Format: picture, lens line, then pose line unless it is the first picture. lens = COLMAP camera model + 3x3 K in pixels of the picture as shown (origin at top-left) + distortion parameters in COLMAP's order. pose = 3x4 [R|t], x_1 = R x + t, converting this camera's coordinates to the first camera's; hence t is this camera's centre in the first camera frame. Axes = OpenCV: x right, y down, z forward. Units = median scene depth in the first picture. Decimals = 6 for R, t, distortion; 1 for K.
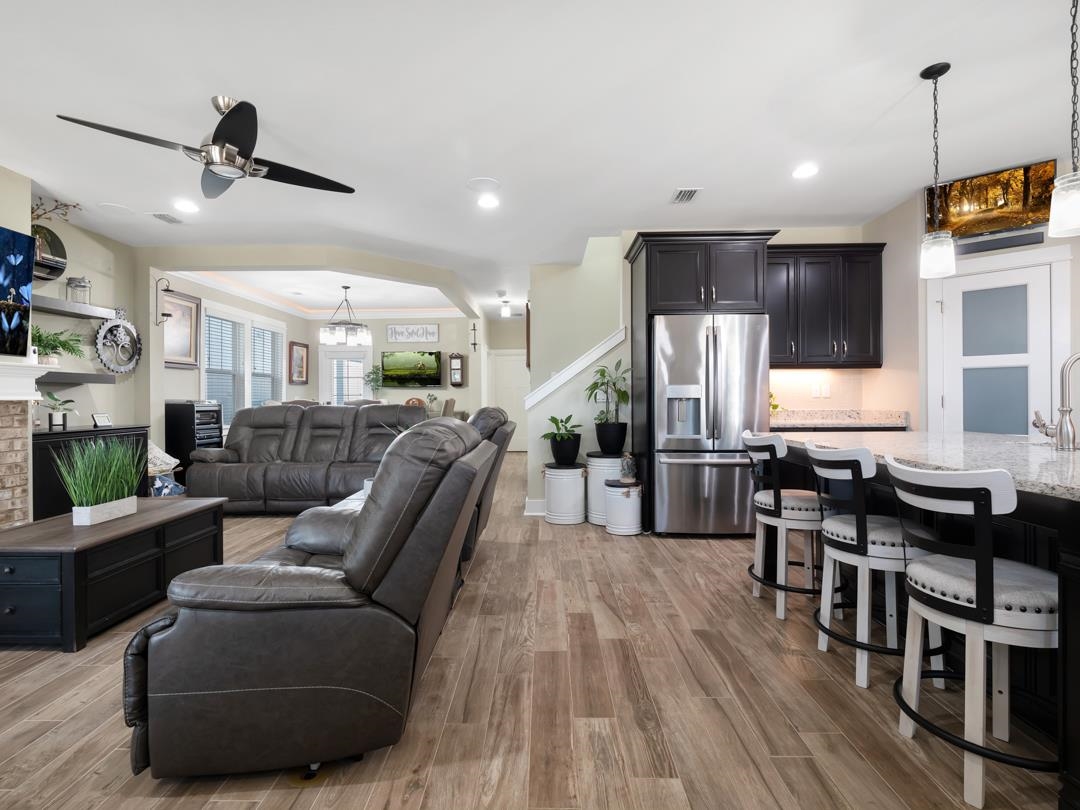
lens RADIAL K [[531.1, 0, 536.3], [0, 531.1, 398.3], [0, 0, 1]] dist [0.000353, -0.001719]
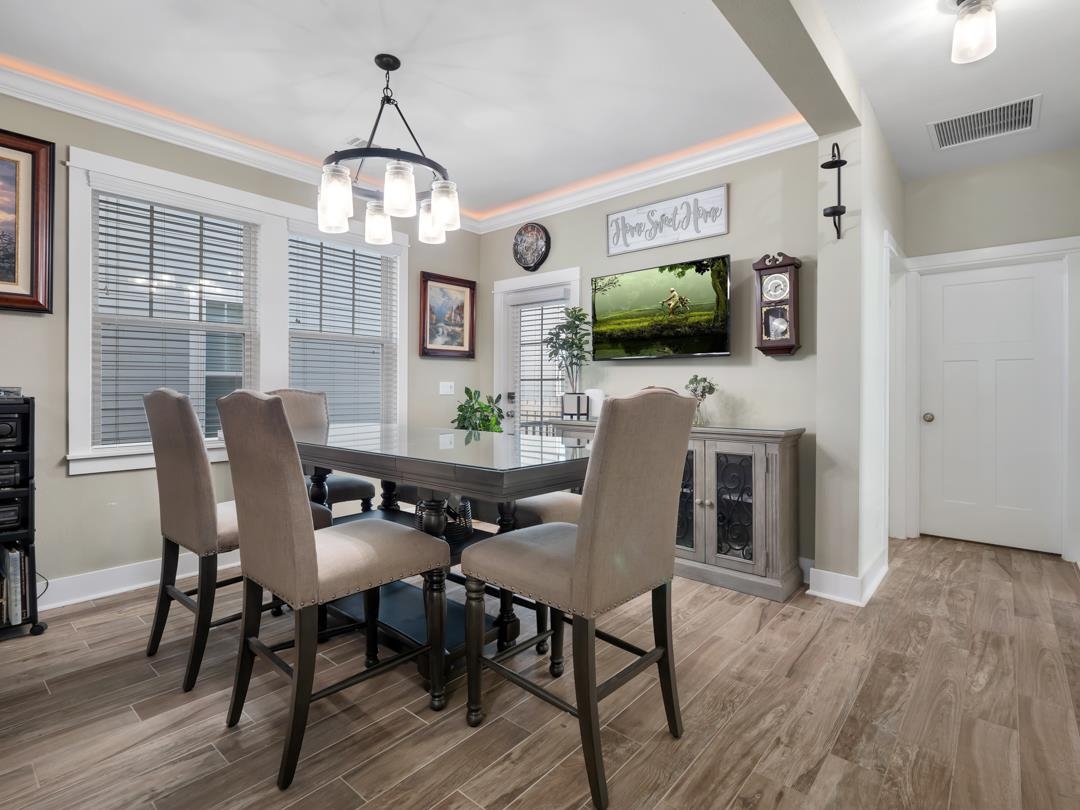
lens RADIAL K [[526.5, 0, 535.7], [0, 526.5, 394.6], [0, 0, 1]] dist [0.005799, -0.003205]
pose [[0.759239, 0.019273, -0.650526, -0.105119], [-0.011713, 0.999804, 0.015950, -0.000014], [0.650706, -0.004490, 0.759316, 1.434670]]
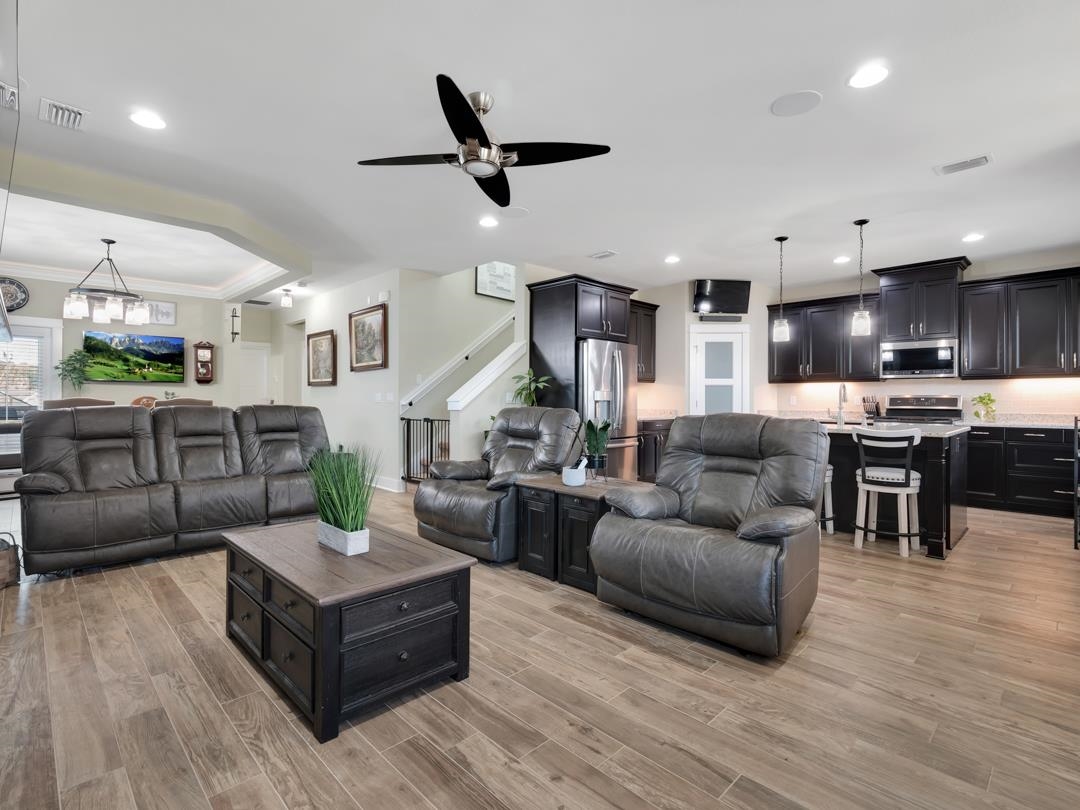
lens RADIAL K [[526.5, 0, 532.0], [0, 526.5, 397.7], [0, 0, 1]] dist [0.005799, -0.003205]
pose [[0.703154, 0.011731, 0.710941, -0.824237], [-0.009280, 0.999930, -0.007321, 0.003645], [-0.710977, -0.001450, 0.703214, 0.164550]]
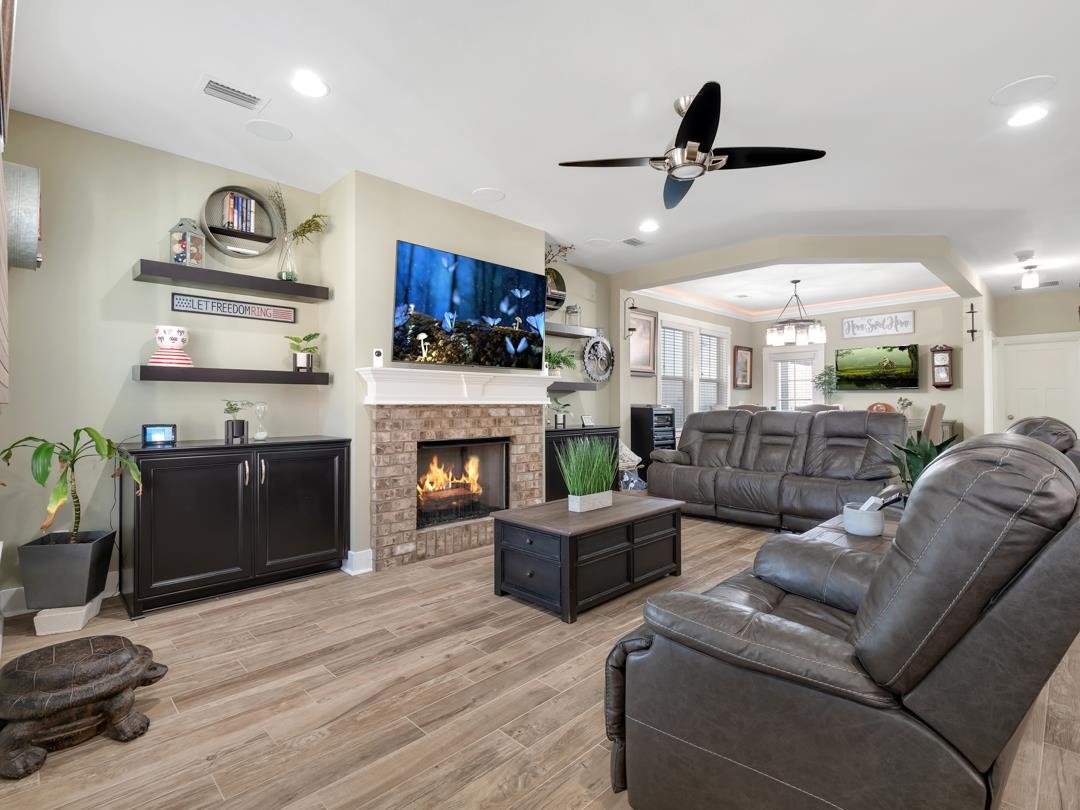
lens RADIAL K [[526.5, 0, 540.2], [0, 526.5, 403.6], [0, 0, 1]] dist [0.005799, -0.003205]
pose [[0.714518, 0.002886, -0.699611, -0.066811], [-0.001690, 0.999996, 0.002400, -0.000730], [0.699615, -0.000532, 0.714520, 0.079658]]
